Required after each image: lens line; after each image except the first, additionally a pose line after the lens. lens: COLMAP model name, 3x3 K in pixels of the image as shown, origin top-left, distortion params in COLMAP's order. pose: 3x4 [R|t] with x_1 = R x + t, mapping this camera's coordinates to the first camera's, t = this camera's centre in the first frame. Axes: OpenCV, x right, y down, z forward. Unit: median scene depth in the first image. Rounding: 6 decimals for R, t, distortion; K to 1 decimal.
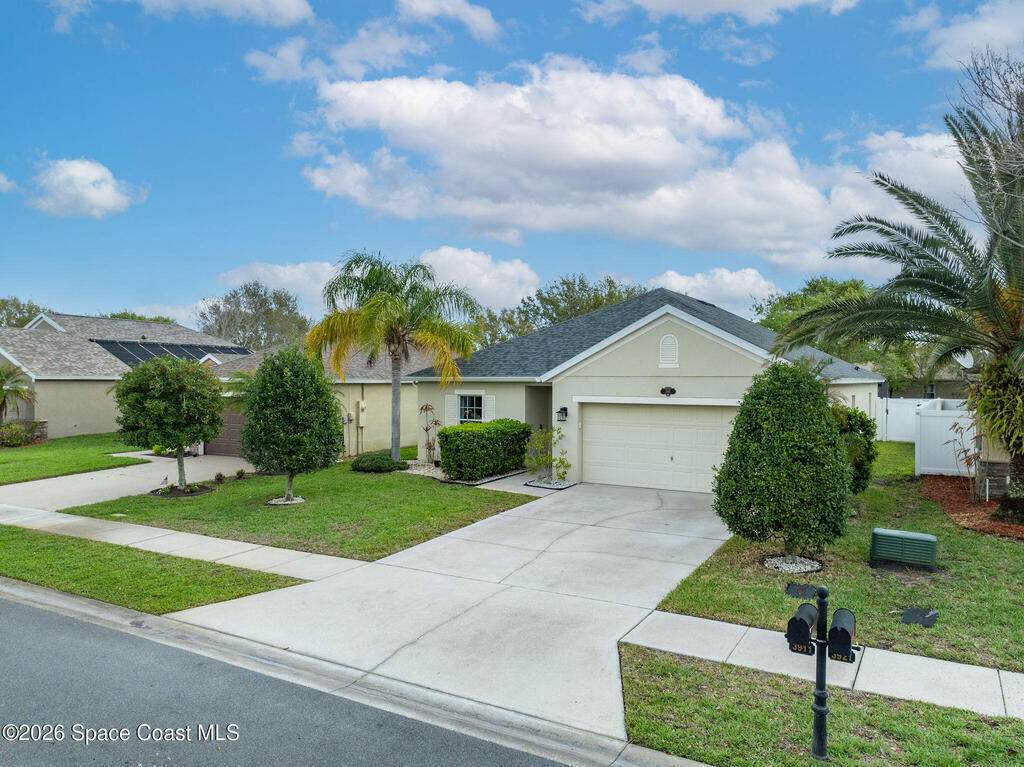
lens RADIAL K [[719.2, 0, 509.1], [0, 719.2, 382.6], [0, 0, 1]] dist [-0.028855, 0.029876]
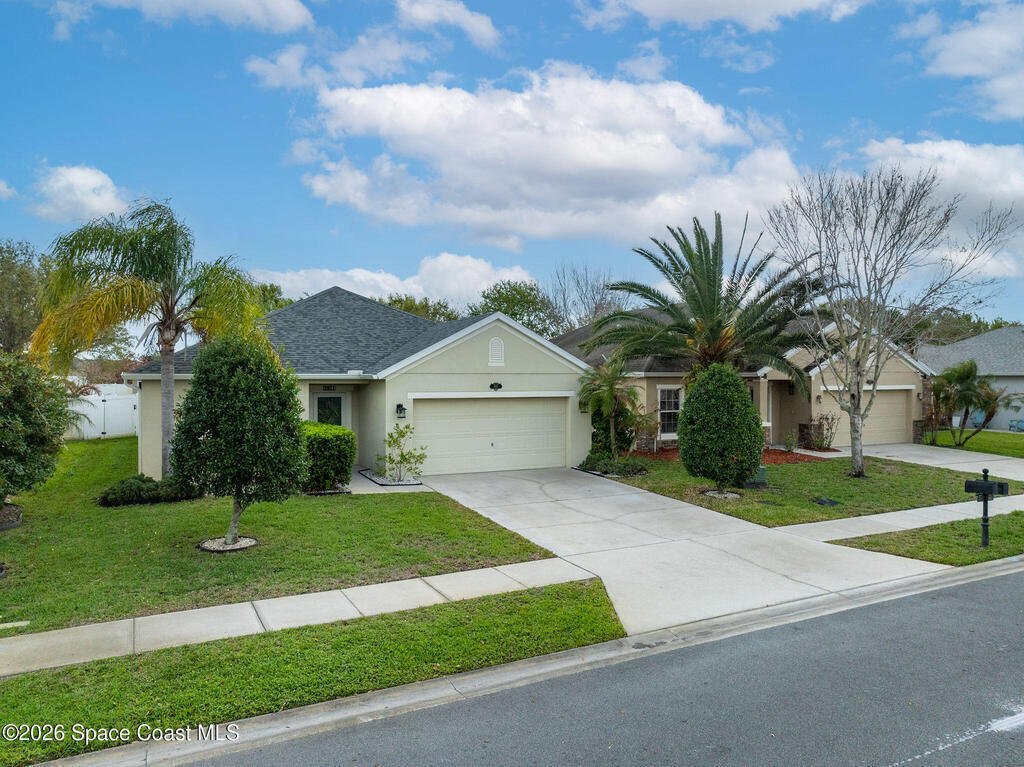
lens RADIAL K [[719.2, 0, 509.1], [0, 719.2, 382.6], [0, 0, 1]] dist [-0.028855, 0.029876]
pose [[0.539947, -0.009842, 0.841642, -1.350823], [0.006724, 0.999950, 0.007379, -0.004394], [-0.841672, 0.001675, 0.539986, 0.640830]]
